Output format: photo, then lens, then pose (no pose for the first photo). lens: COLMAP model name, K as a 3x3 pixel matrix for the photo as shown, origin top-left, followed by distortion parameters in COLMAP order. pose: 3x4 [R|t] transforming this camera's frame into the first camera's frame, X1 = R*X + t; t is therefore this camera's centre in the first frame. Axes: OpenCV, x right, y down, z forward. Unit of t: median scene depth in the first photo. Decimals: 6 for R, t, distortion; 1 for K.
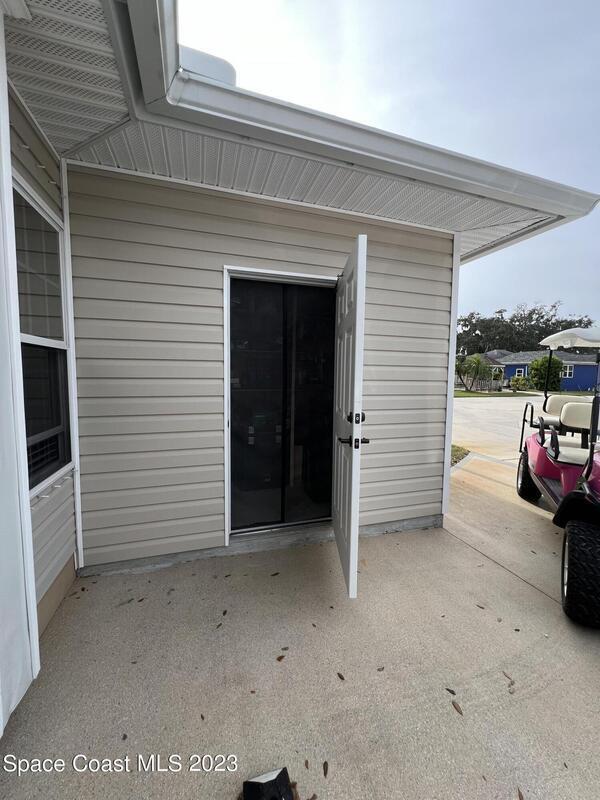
lens RADIAL K [[319.5, 0, 301.4], [0, 319.5, 398.6], [0, 0, 1]] dist [-0.004237, 0.000064]
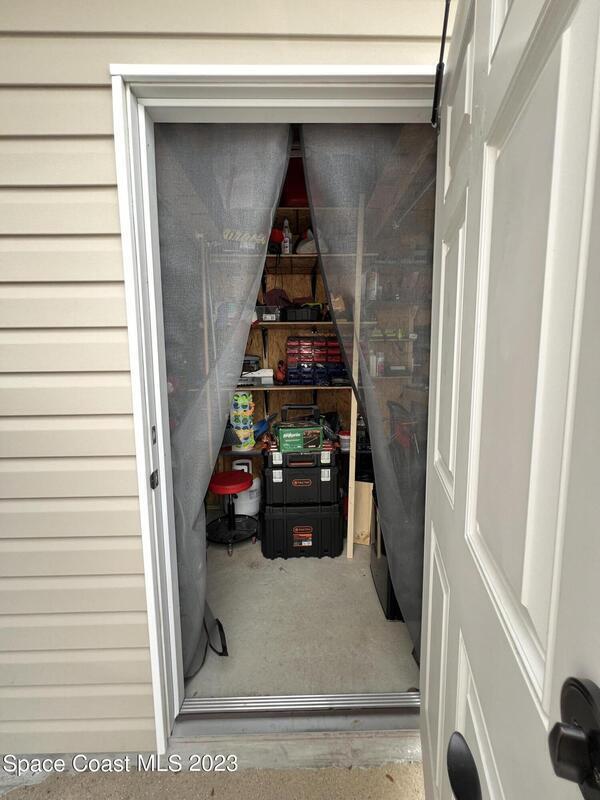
lens RADIAL K [[319.5, 0, 301.0], [0, 319.5, 397.1], [0, 0, 1]] dist [-0.004237, 0.000064]
pose [[0.956493, 0.007987, -0.291646, 0.052739], [0.000125, 0.999614, 0.027786, -0.028334], [0.291755, -0.026614, 0.956123, 0.460411]]
